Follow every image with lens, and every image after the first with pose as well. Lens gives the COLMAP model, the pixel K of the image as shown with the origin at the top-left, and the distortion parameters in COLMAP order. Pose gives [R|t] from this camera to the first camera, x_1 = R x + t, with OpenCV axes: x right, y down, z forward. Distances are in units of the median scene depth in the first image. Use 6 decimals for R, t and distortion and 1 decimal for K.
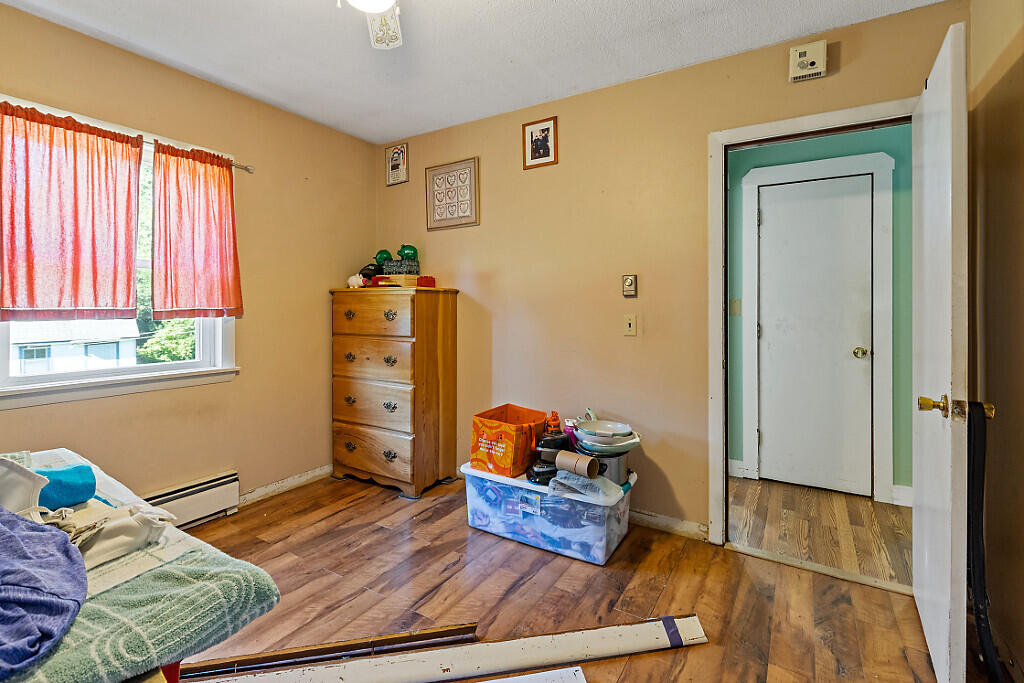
lens RADIAL K [[473.6, 0, 510.2], [0, 473.6, 308.0], [0, 0, 1]] dist [-0.000514, -0.000532]
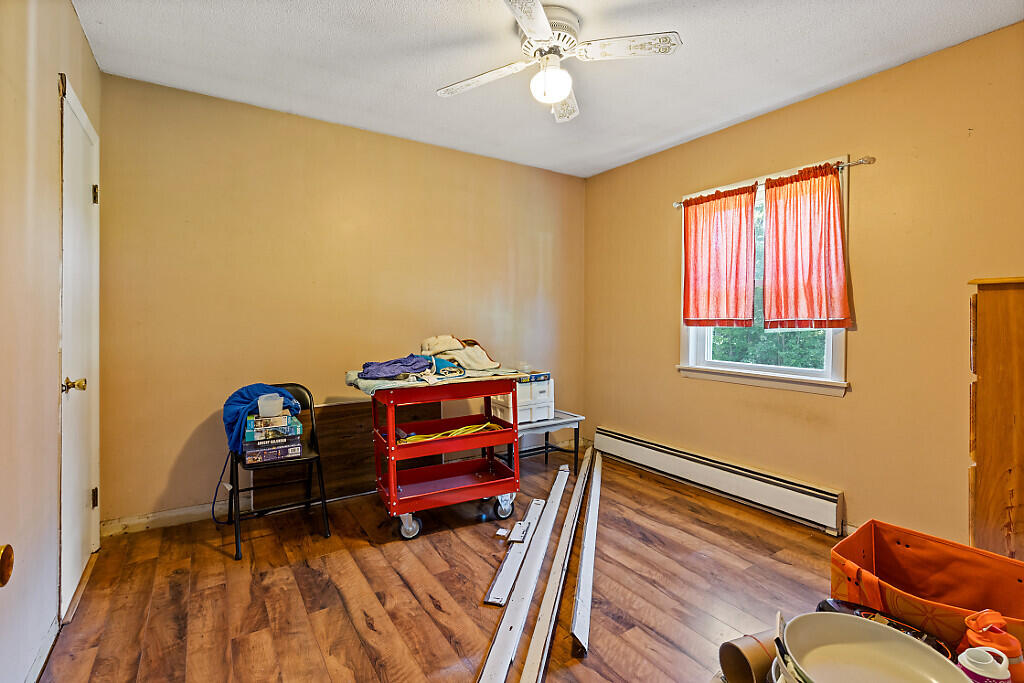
lens RADIAL K [[475.1, 0, 503.0], [0, 475.1, 321.9], [0, 0, 1]] dist [-0.000370, -0.001250]
pose [[-0.433654, 0.004201, -0.901070, 0.645282], [-0.004515, 0.999966, 0.006835, 0.002546], [0.901068, 0.007033, -0.433621, 0.938443]]
